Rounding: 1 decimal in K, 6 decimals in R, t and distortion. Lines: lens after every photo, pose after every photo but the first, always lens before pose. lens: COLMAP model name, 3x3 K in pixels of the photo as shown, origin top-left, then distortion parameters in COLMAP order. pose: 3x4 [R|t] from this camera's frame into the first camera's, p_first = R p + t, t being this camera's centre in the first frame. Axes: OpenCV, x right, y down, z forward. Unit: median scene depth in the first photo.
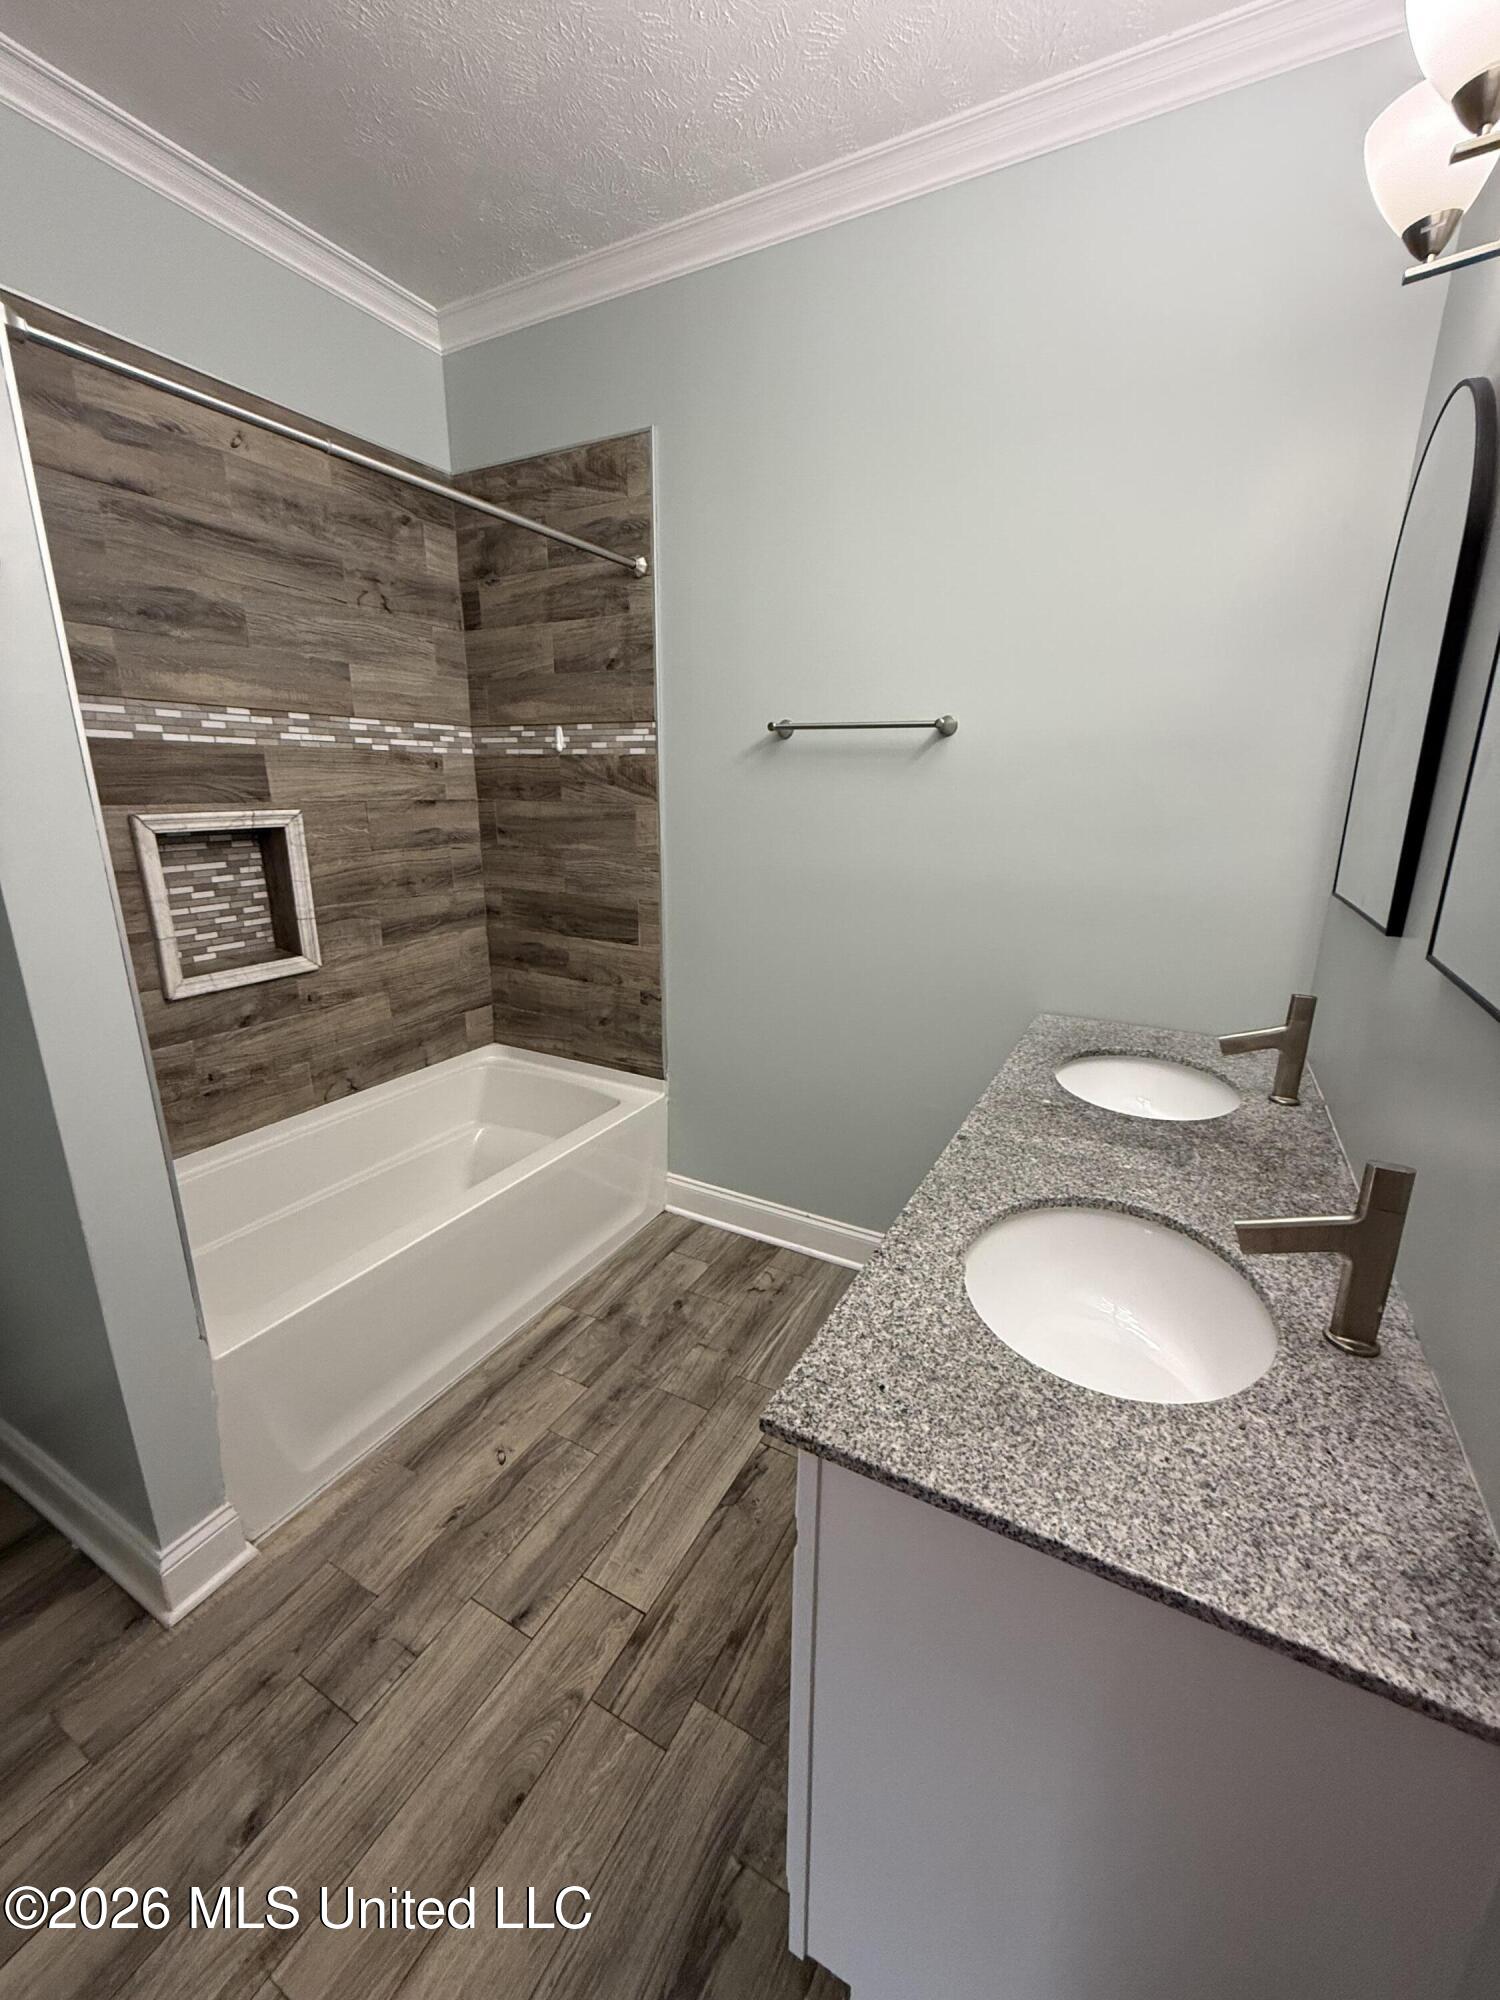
lens RADIAL K [[794.9, 0, 749.4], [0, 794.9, 996.2], [0, 0, 1]] dist [0.000365, -0.000089]
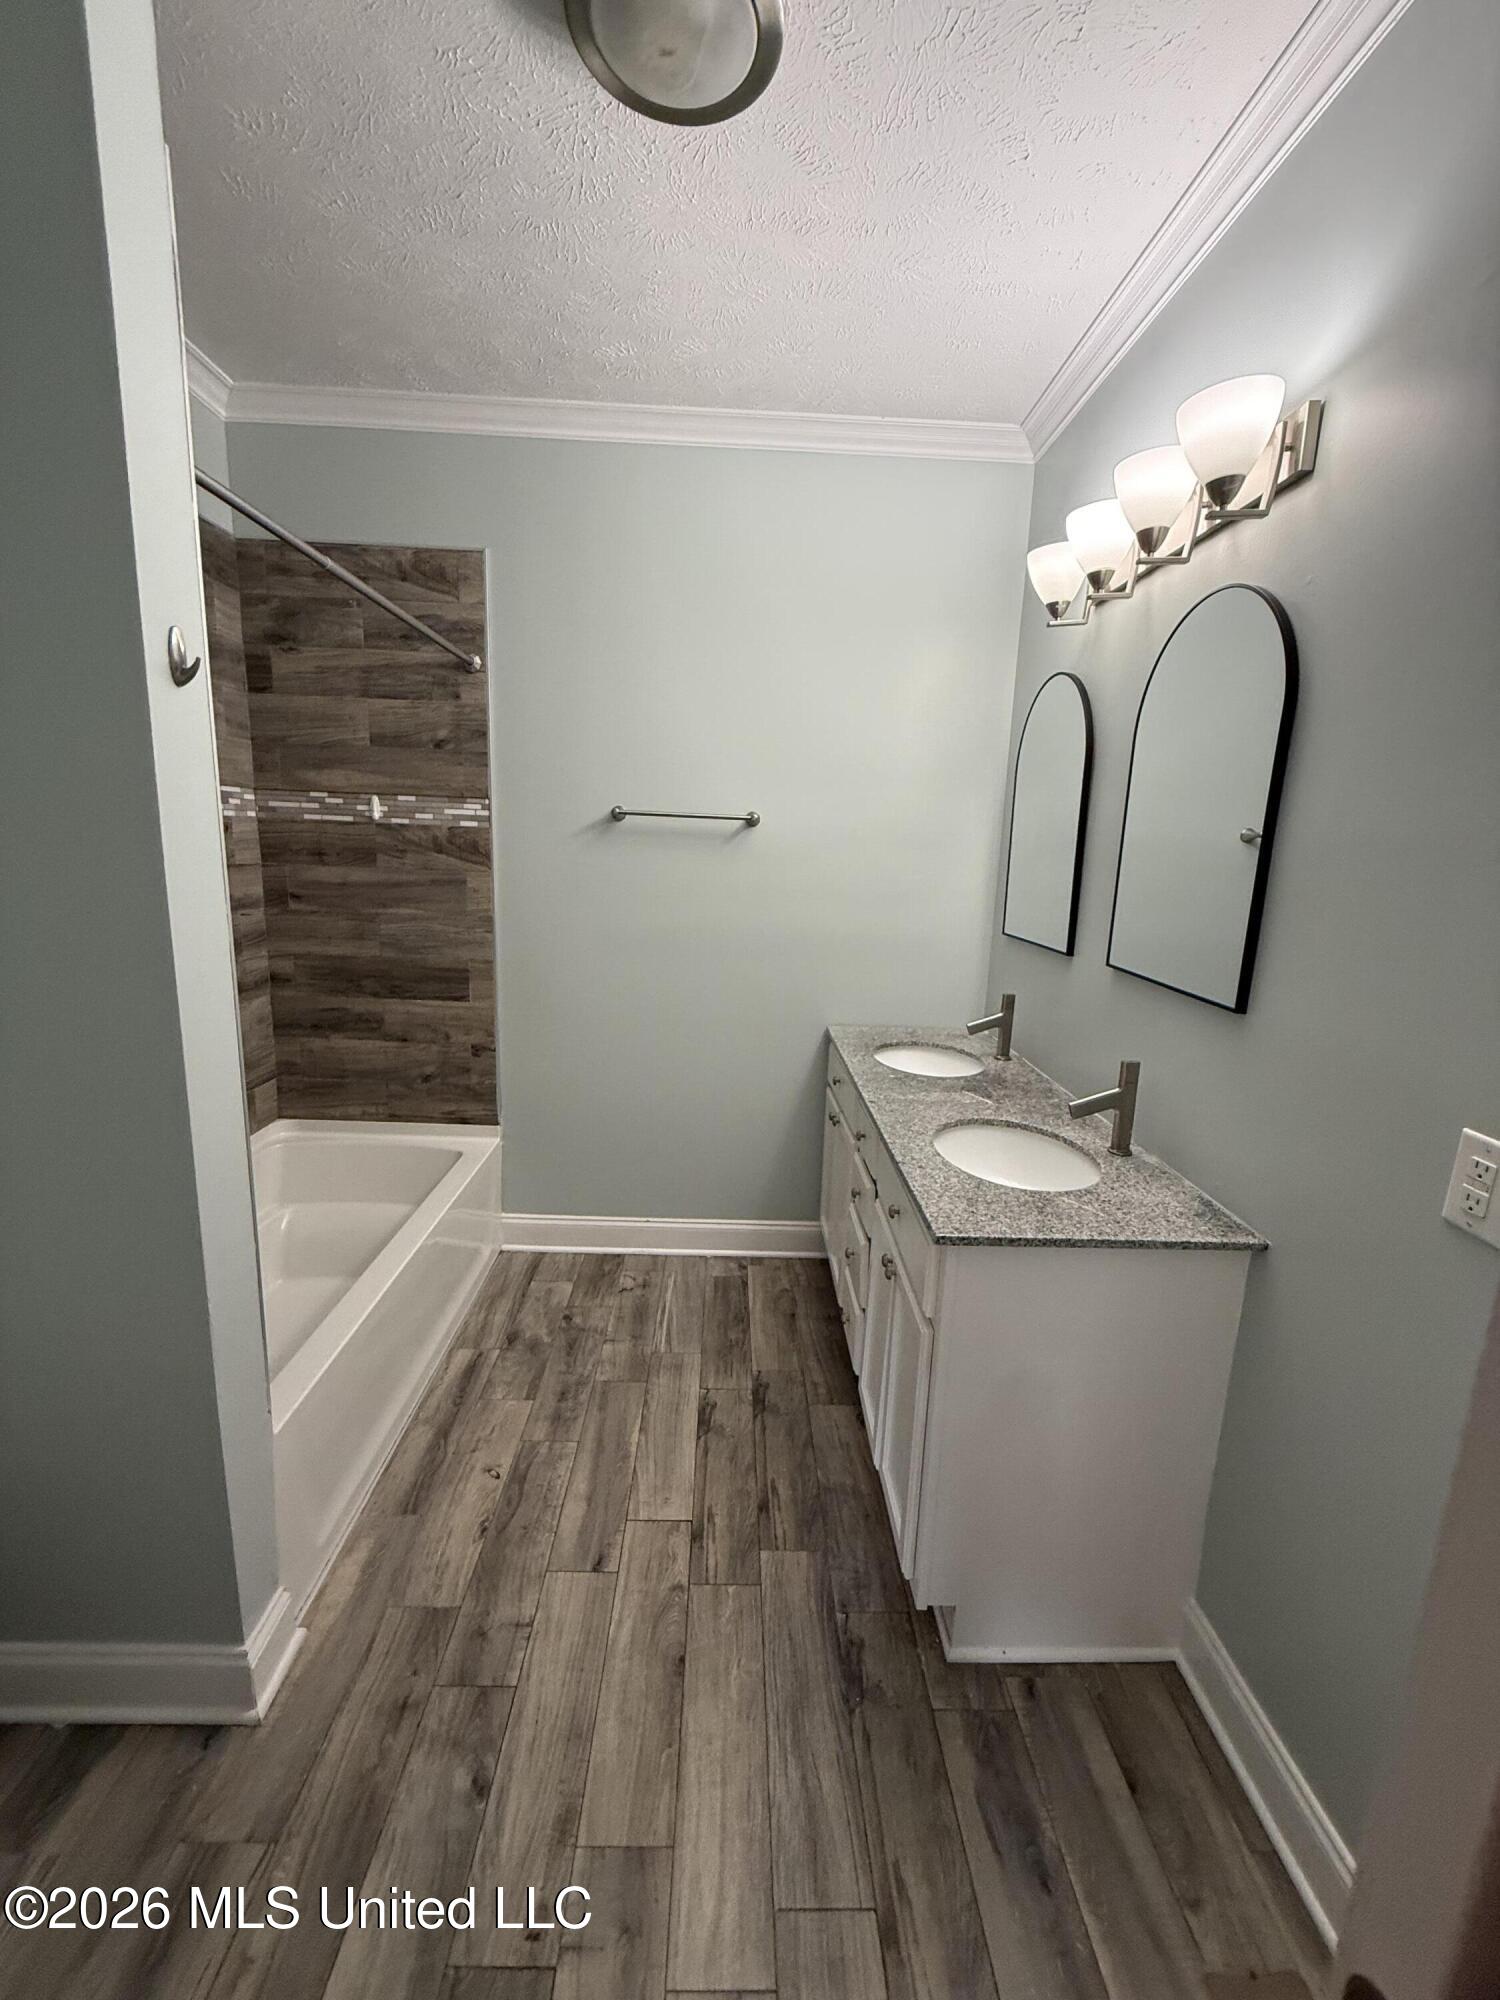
lens RADIAL K [[794.9, 0, 749.4], [0, 794.9, 996.2], [0, 0, 1]] dist [0.000365, -0.000089]
pose [[0.867168, -0.071605, 0.492841, -0.357476], [0.100853, 0.994354, -0.032983, 0.002128], [-0.487697, 0.078307, 0.869494, -0.117918]]
